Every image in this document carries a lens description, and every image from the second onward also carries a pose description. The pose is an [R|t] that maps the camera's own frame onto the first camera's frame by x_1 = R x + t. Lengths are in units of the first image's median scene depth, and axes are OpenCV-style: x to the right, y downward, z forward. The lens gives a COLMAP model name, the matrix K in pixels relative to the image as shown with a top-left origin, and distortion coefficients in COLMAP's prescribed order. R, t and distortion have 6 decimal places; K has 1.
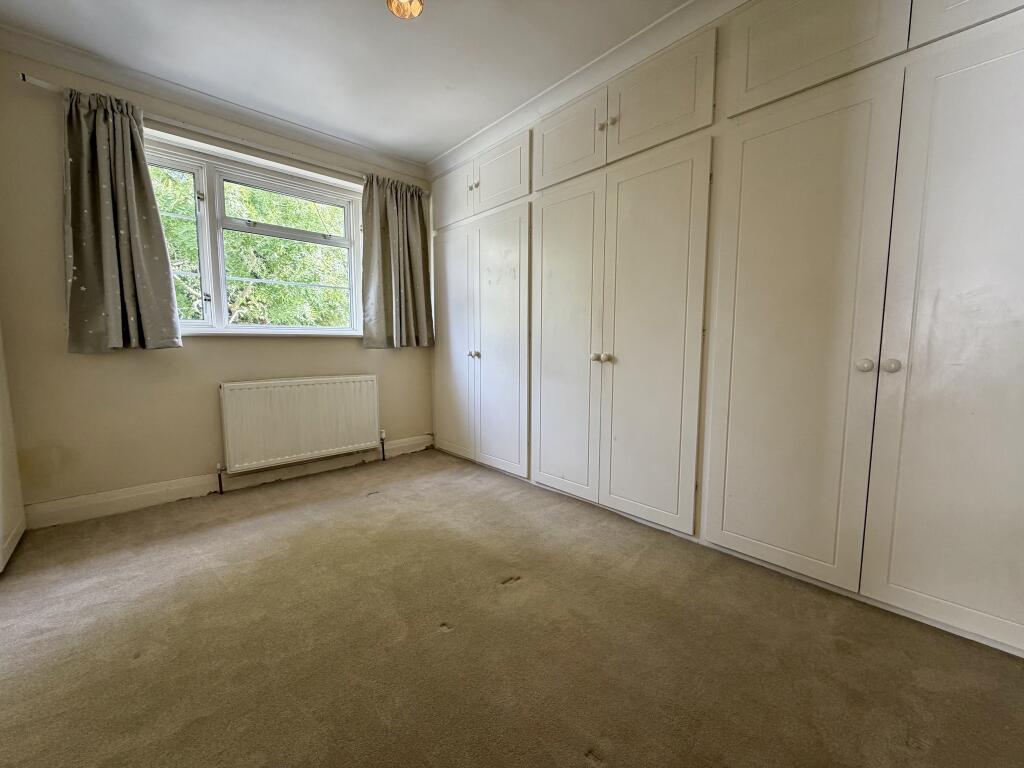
lens RADIAL K [[406.4, 0, 511.2], [0, 406.4, 378.9], [0, 0, 1]] dist [-0.000733, 0.000070]
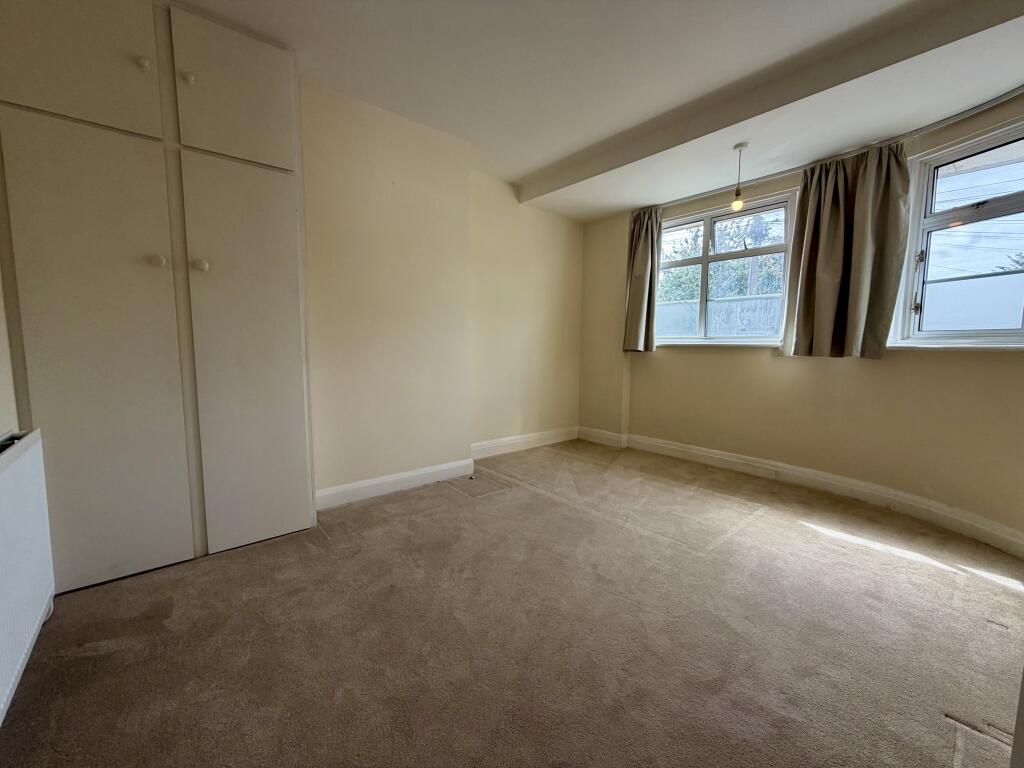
lens RADIAL K [[406.4, 0, 512.3], [0, 406.4, 380.7], [0, 0, 1]] dist [-0.000733, 0.000070]
pose [[-0.046708, 0.099348, -0.993956, 0.665963], [-0.107639, 0.988747, 0.103885, -0.063192], [0.993092, 0.111841, -0.035489, 0.465740]]
